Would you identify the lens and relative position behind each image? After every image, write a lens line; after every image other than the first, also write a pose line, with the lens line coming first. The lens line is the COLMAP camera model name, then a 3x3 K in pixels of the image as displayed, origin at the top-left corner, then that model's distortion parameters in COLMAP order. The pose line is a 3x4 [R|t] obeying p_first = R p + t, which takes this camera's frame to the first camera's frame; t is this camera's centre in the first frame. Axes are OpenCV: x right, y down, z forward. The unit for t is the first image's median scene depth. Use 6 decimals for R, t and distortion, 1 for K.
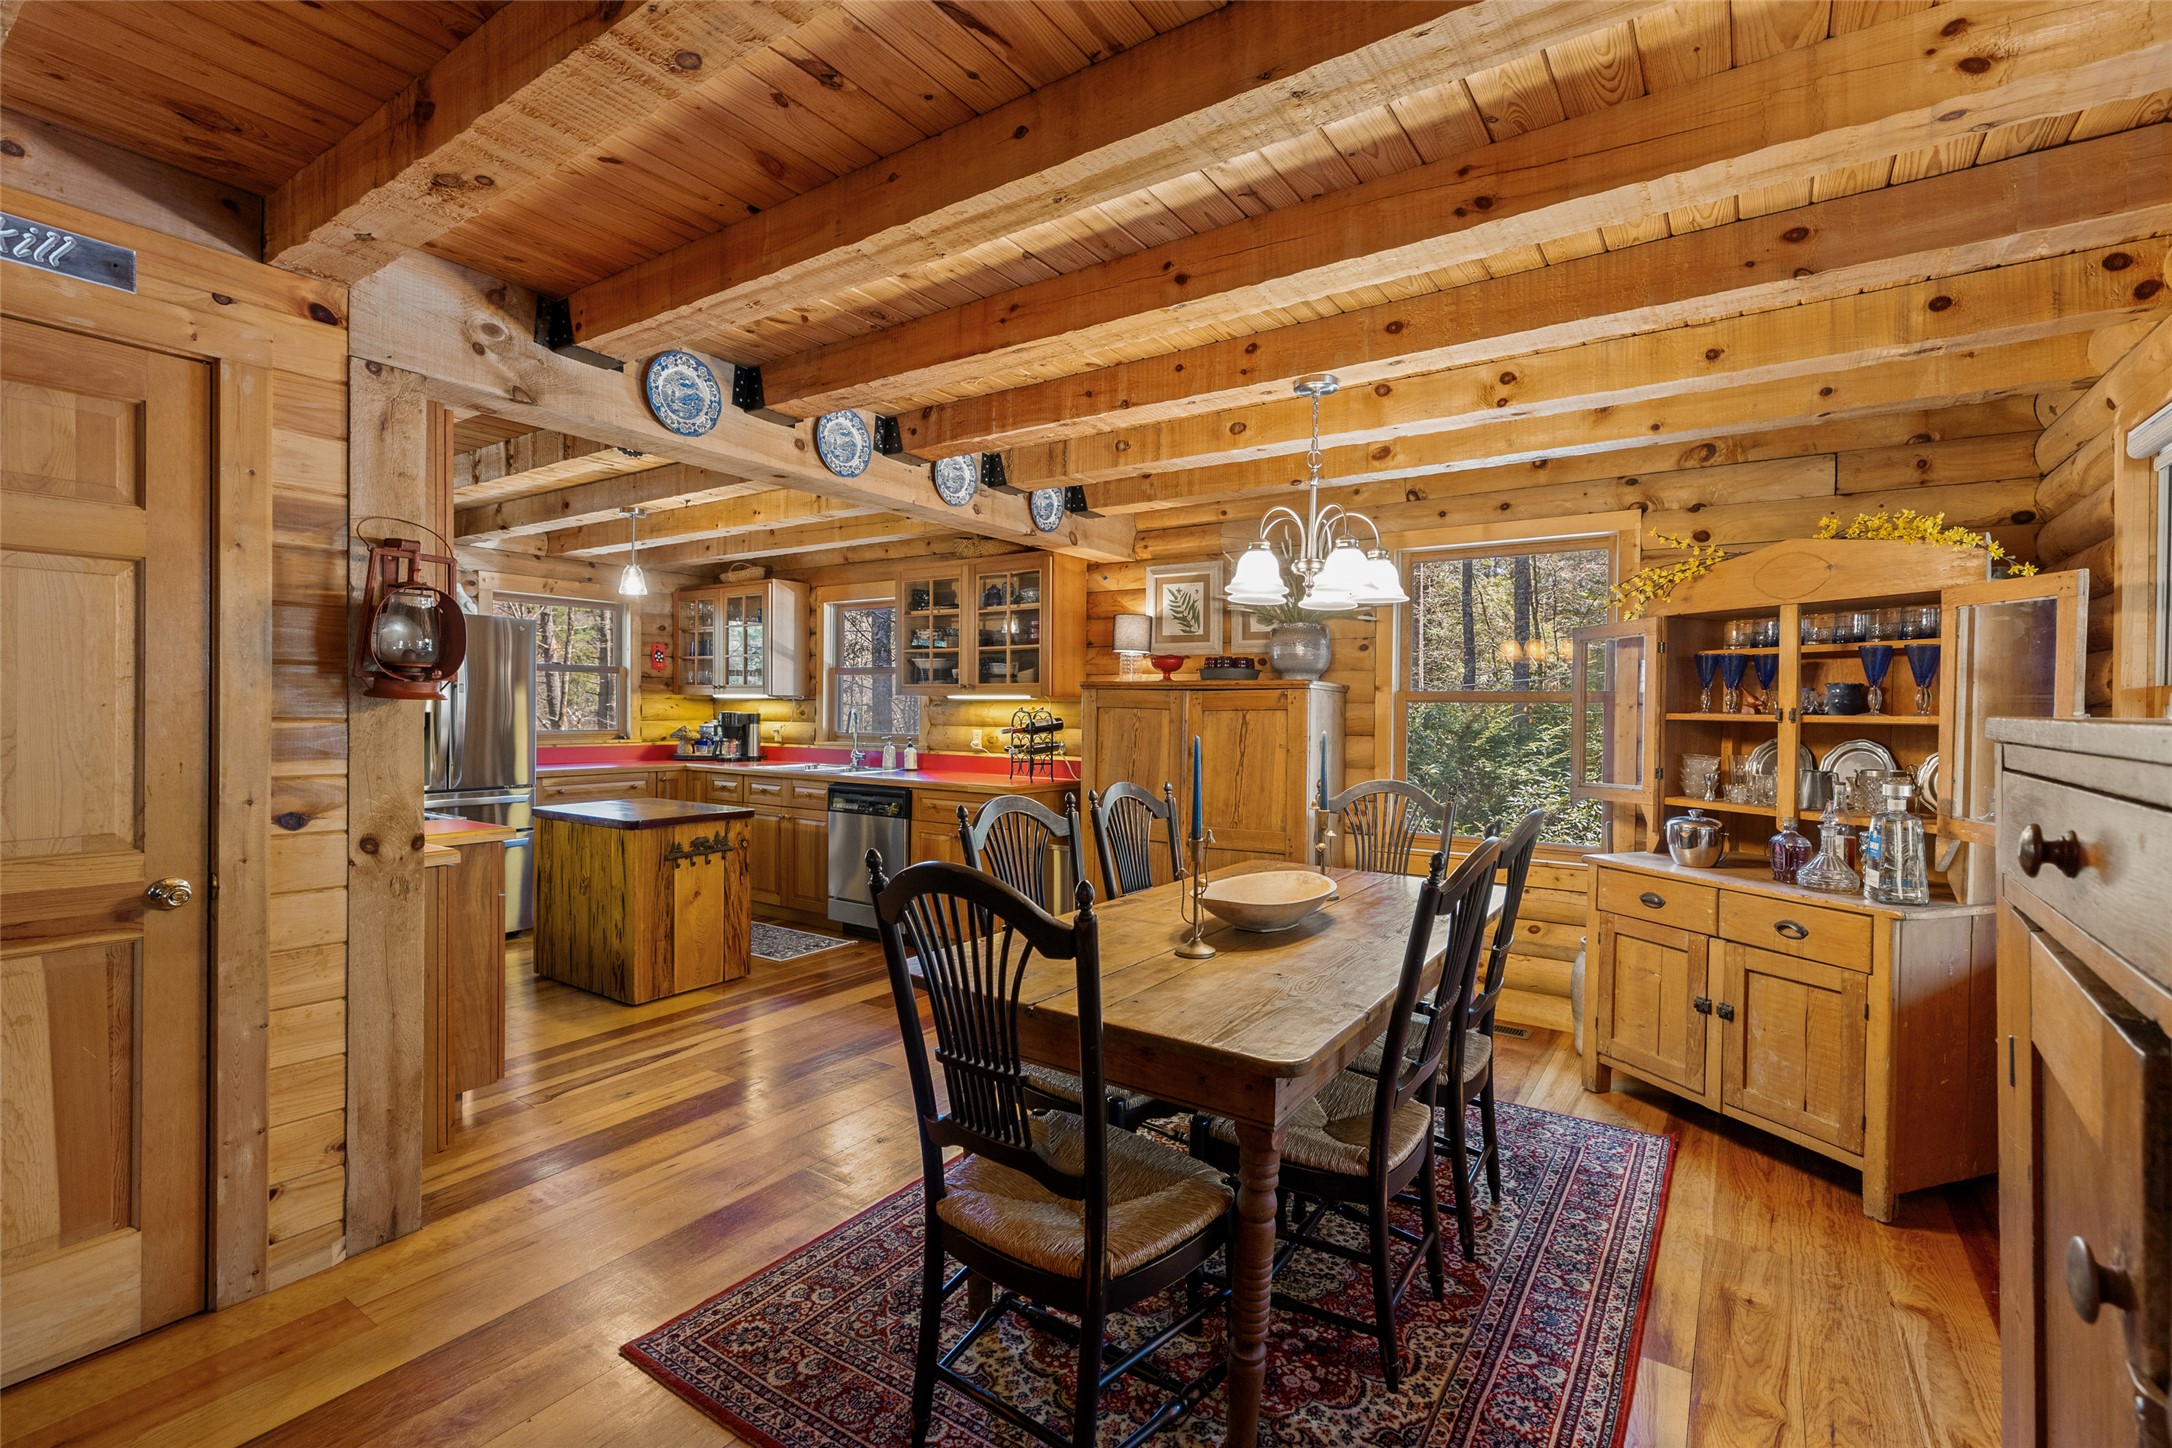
lens RADIAL K [[974.4, 0, 1089.0], [0, 974.4, 717.4], [0, 0, 1]] dist [0.004871, -0.000609]
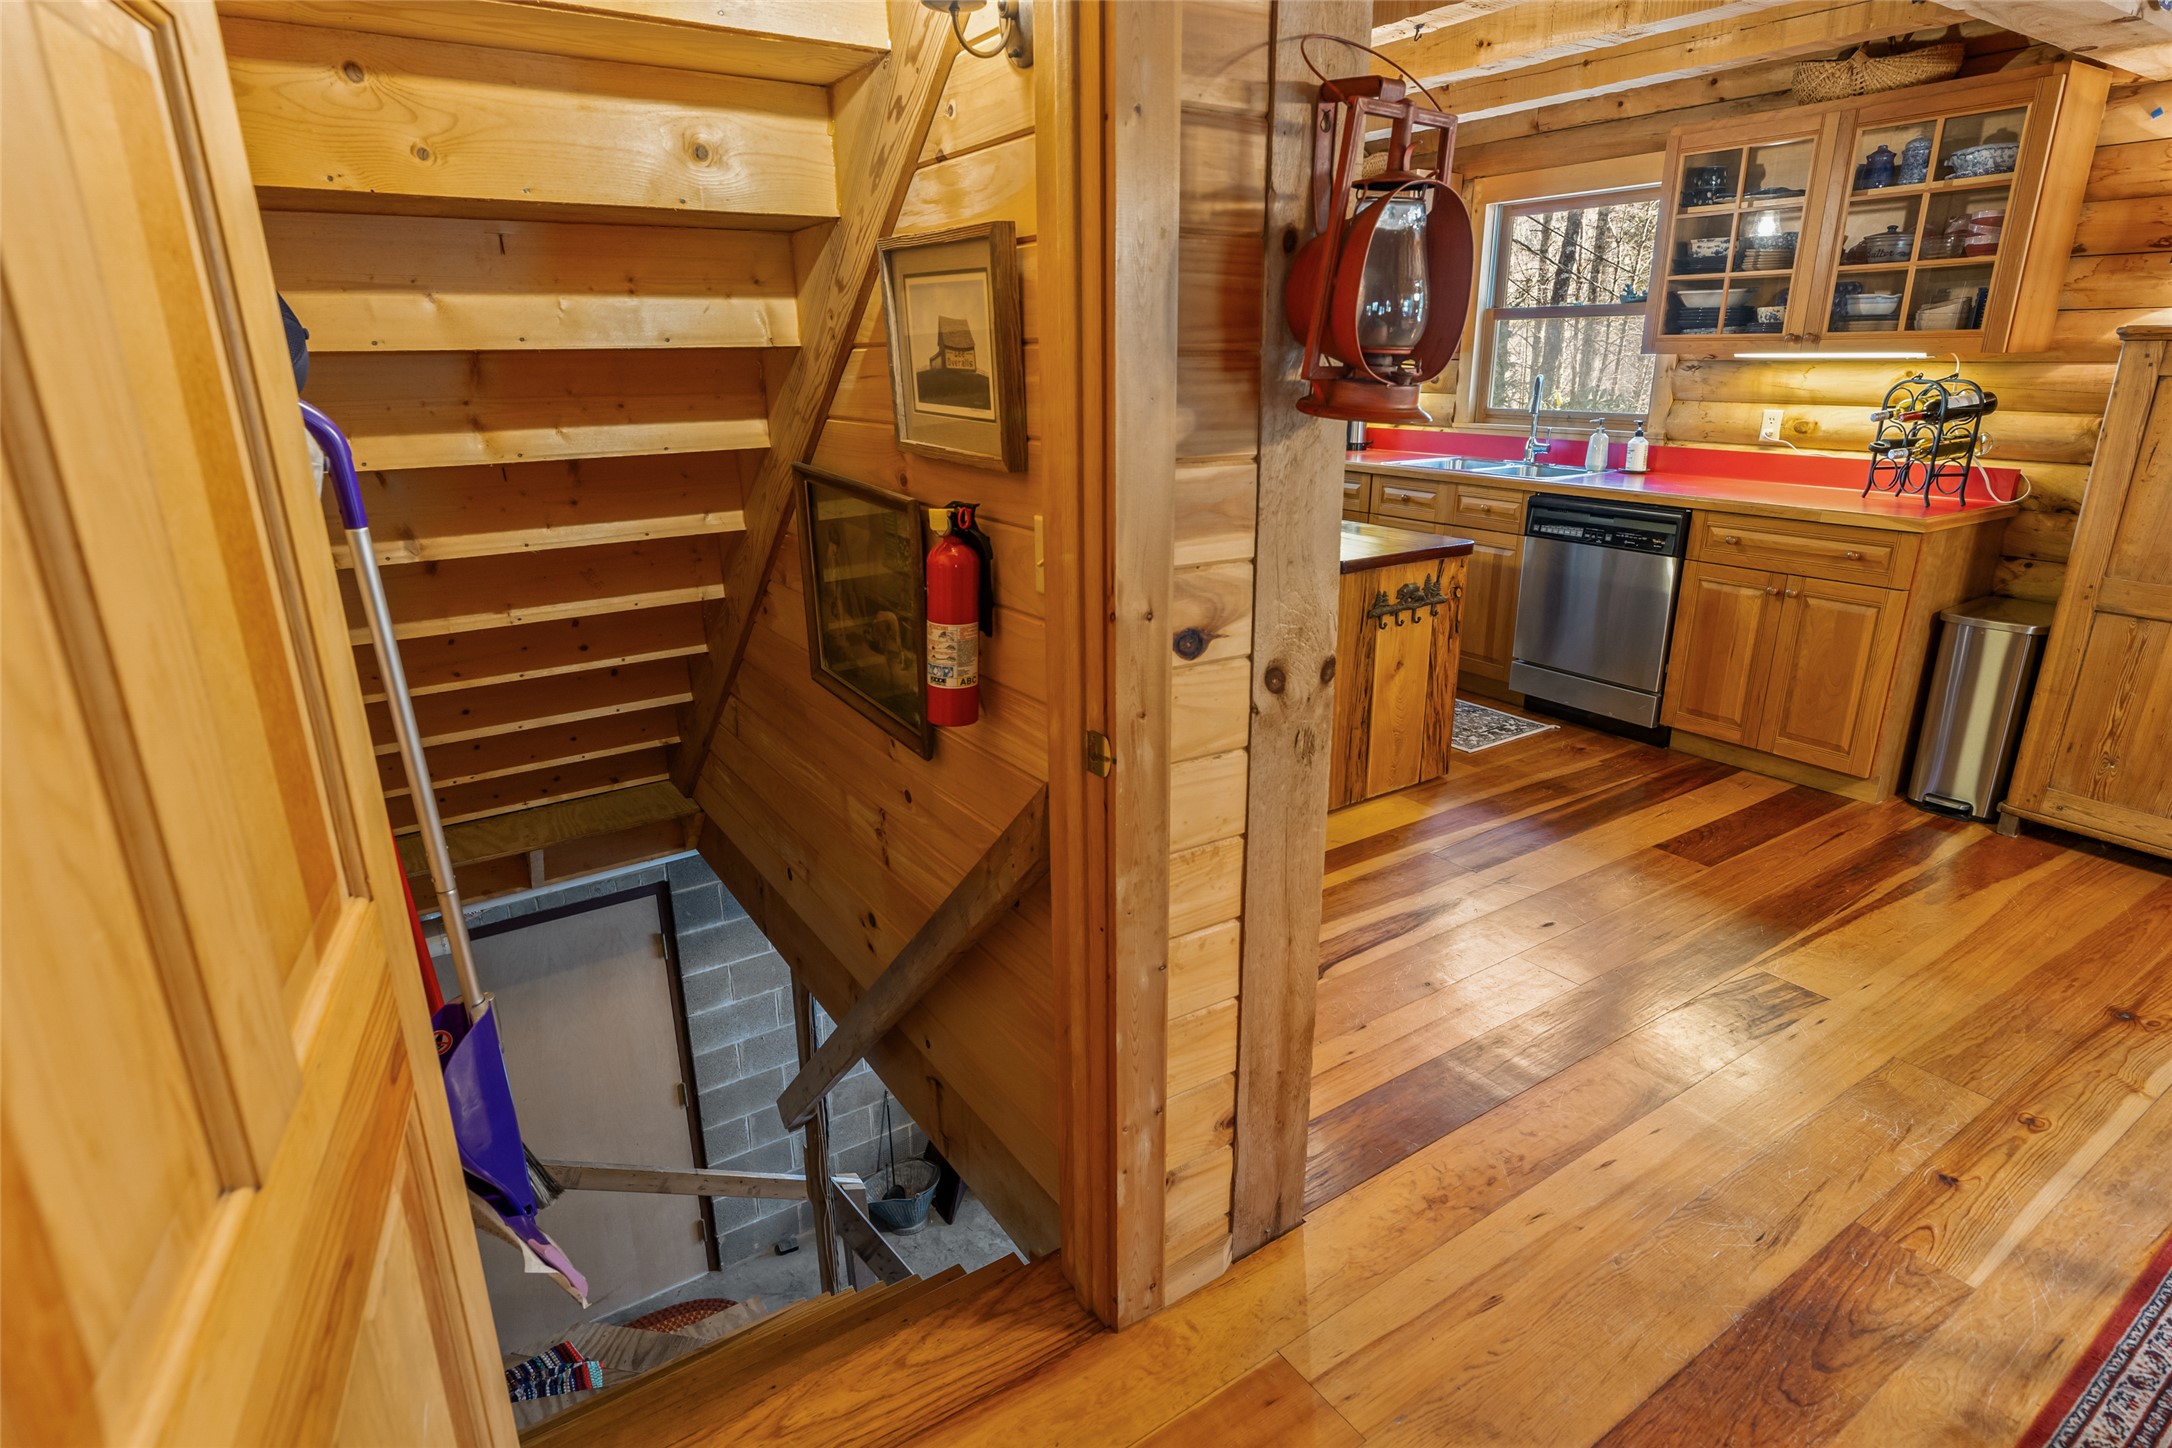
lens RADIAL K [[1141.7, 0, 1089.0], [0, 1141.7, 721.3], [0, 0, 1]] dist [0.001332, -0.000711]
pose [[0.927478, 0.098062, -0.360788, -0.267021], [0.013945, 0.955246, 0.295484, -0.020948], [0.373617, -0.279086, 0.884602, 0.159251]]
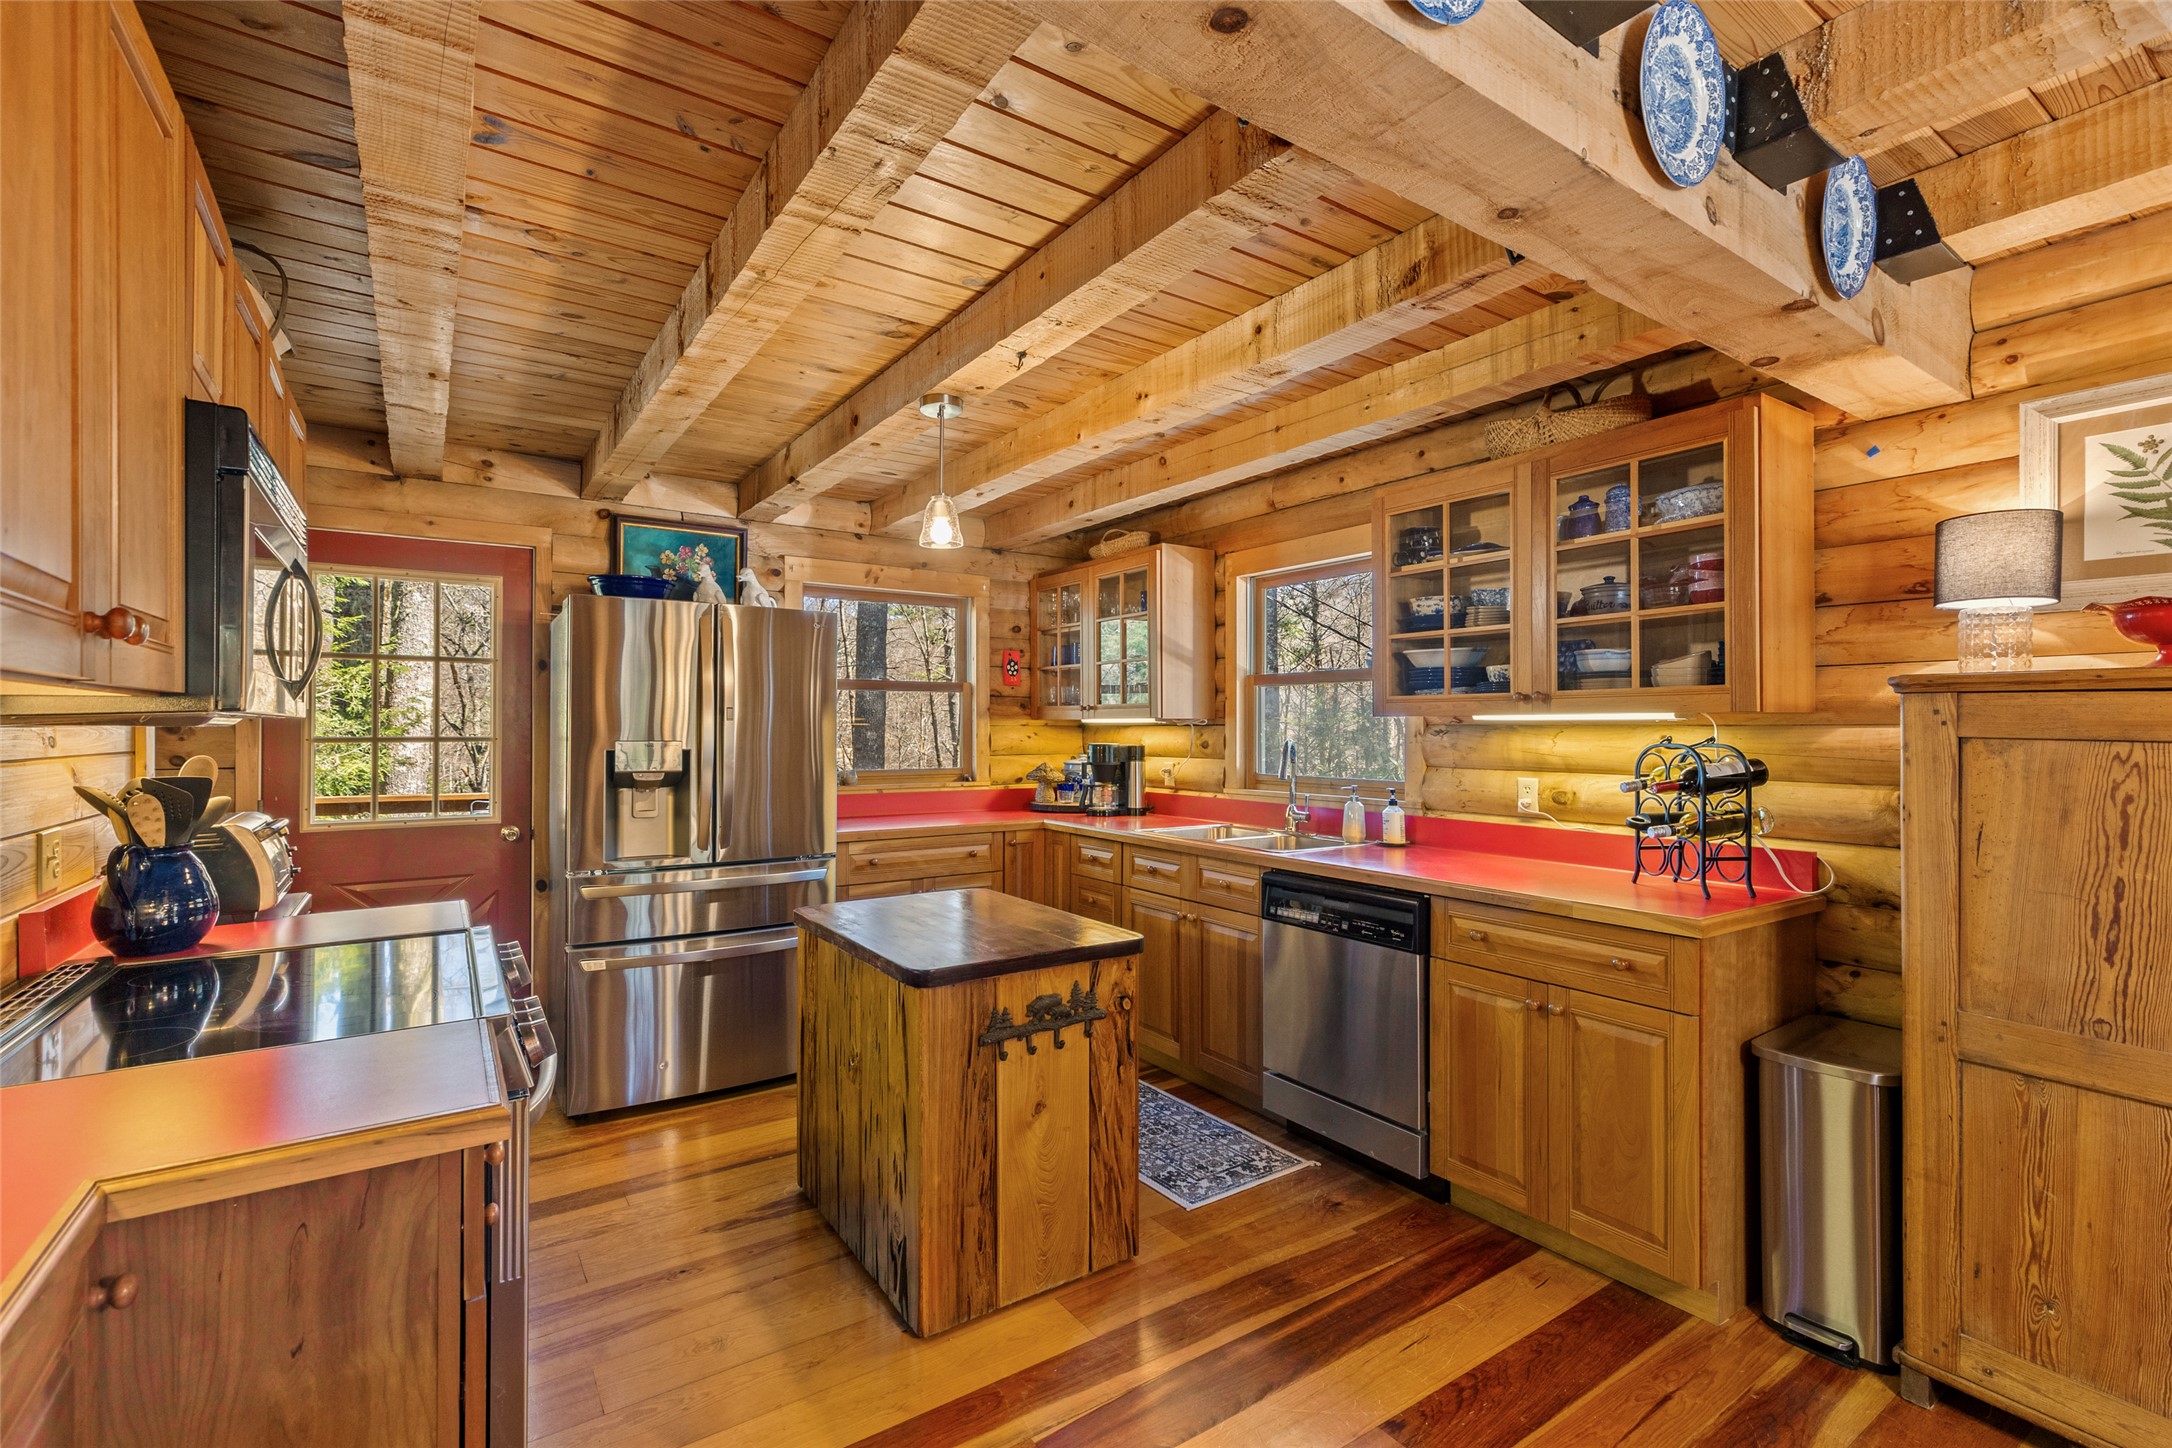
lens RADIAL K [[974.4, 0, 1089.1], [0, 974.4, 724.3], [0, 0, 1]] dist [0.004871, -0.000609]
pose [[0.931191, -0.010440, -0.364381, -0.162571], [0.004521, 0.999844, -0.017092, -0.009895], [0.364503, 0.014268, 0.931093, 0.456031]]
